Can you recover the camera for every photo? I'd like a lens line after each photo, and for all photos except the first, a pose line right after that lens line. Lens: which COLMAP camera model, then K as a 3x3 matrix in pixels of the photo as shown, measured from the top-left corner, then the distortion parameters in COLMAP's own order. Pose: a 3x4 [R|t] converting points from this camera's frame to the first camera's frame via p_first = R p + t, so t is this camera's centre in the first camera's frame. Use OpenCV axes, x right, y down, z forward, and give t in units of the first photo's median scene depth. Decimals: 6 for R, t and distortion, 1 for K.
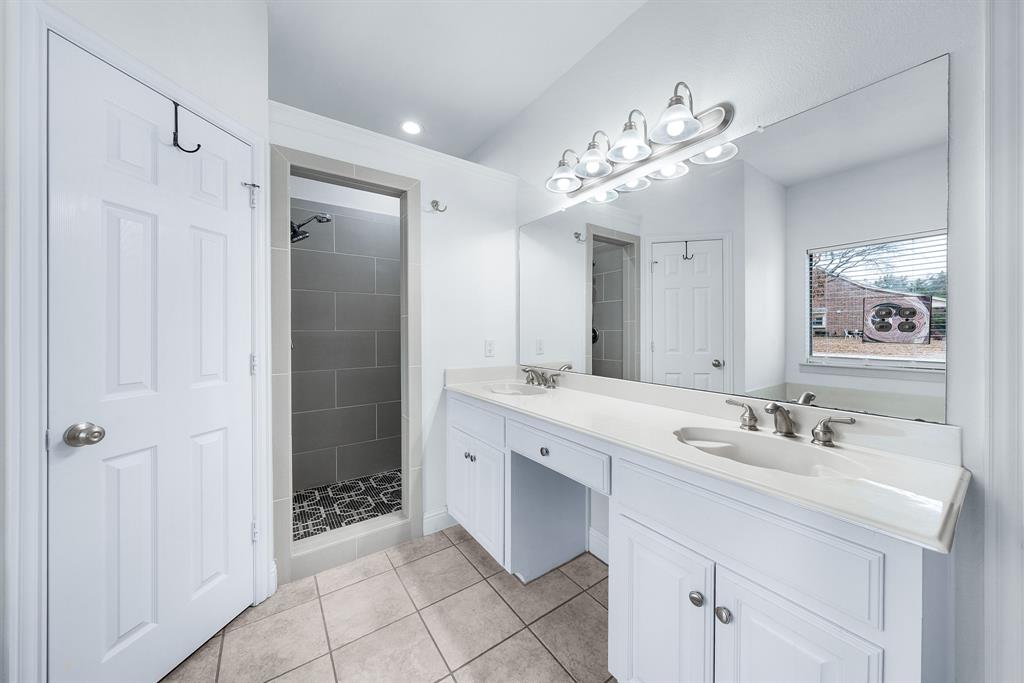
lens RADIAL K [[352.5, 0, 512.0], [0, 352.5, 341.5], [0, 0, 1]] dist [0.000116, -0.000008]
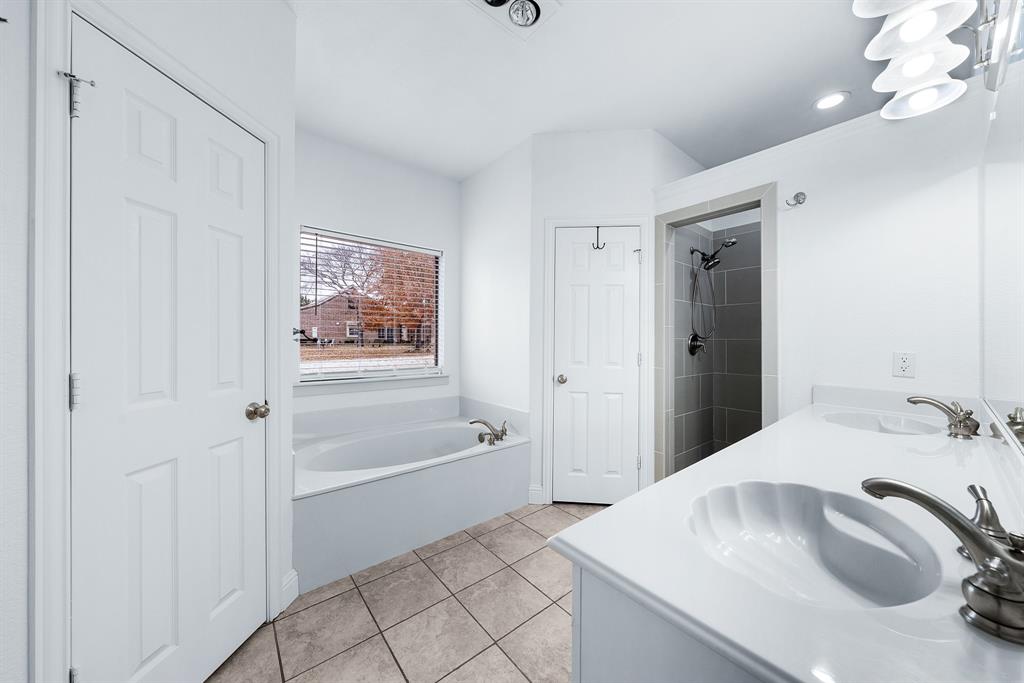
lens RADIAL K [[352.5, 0, 512.0], [0, 352.5, 341.5], [0, 0, 1]] dist [0.000116, -0.000008]
pose [[0.073844, 0.015885, -0.997143, 0.854973], [-0.028802, 0.999490, 0.013789, -0.020113], [0.996854, 0.027701, 0.074264, 0.296649]]
